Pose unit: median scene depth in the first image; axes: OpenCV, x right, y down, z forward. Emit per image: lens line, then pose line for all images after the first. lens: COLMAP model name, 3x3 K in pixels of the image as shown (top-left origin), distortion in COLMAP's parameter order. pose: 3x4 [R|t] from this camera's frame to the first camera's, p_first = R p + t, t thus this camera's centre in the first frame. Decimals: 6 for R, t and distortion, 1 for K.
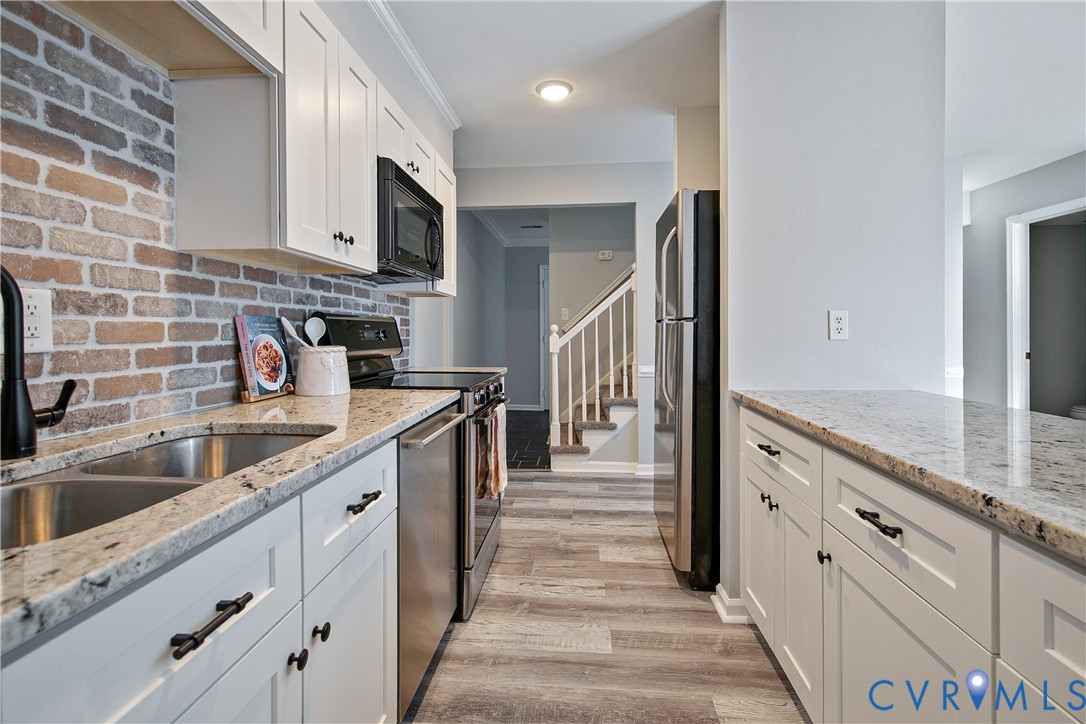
lens RADIAL K [[511.3, 0, 544.3], [0, 511.3, 335.7], [0, 0, 1]] dist [-0.000426, -0.000236]
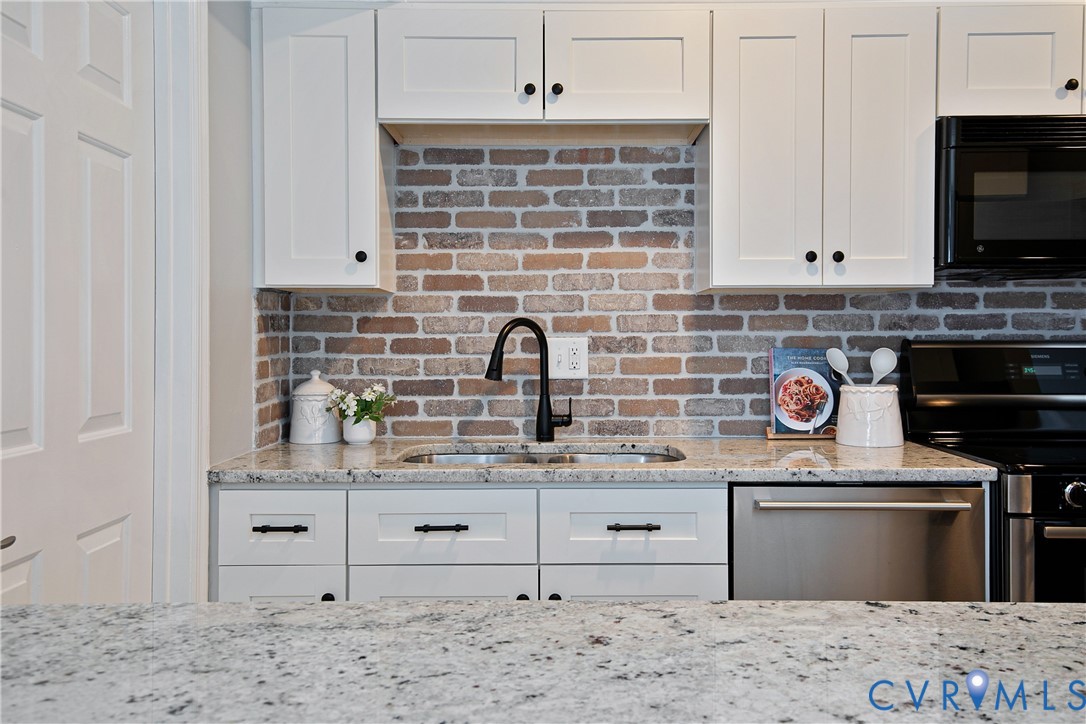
lens RADIAL K [[874.3, 0, 544.8], [0, 874.3, 347.2], [0, 0, 1]] dist [0.061044, 0.001394]
pose [[0.072696, 0.009365, -0.997310, 1.239784], [-0.005680, 0.999944, 0.008976, -0.065368], [0.997338, 0.005012, 0.072745, 0.542122]]
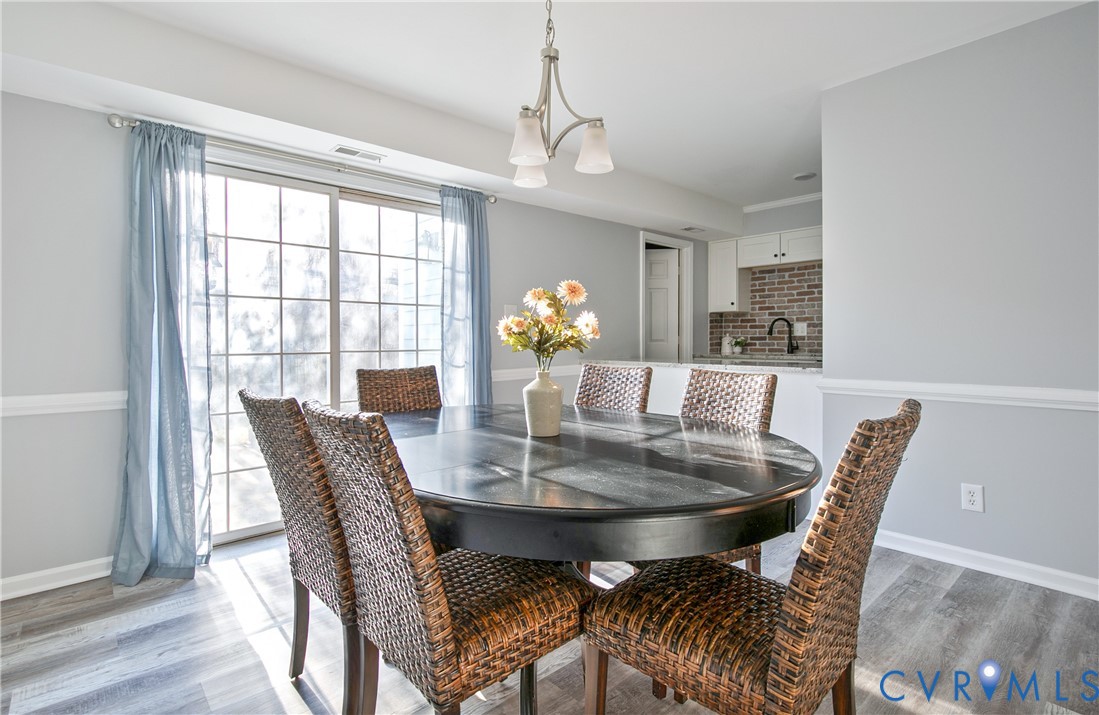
lens RADIAL K [[522.4, 0, 546.6], [0, 522.4, 342.9], [0, 0, 1]] dist [0.001676, 0.000079]
pose [[-0.683871, 0.013409, -0.729480, 3.463075], [0.002802, 0.999872, 0.015752, 0.011425], [0.729598, 0.008728, -0.683821, 2.053828]]
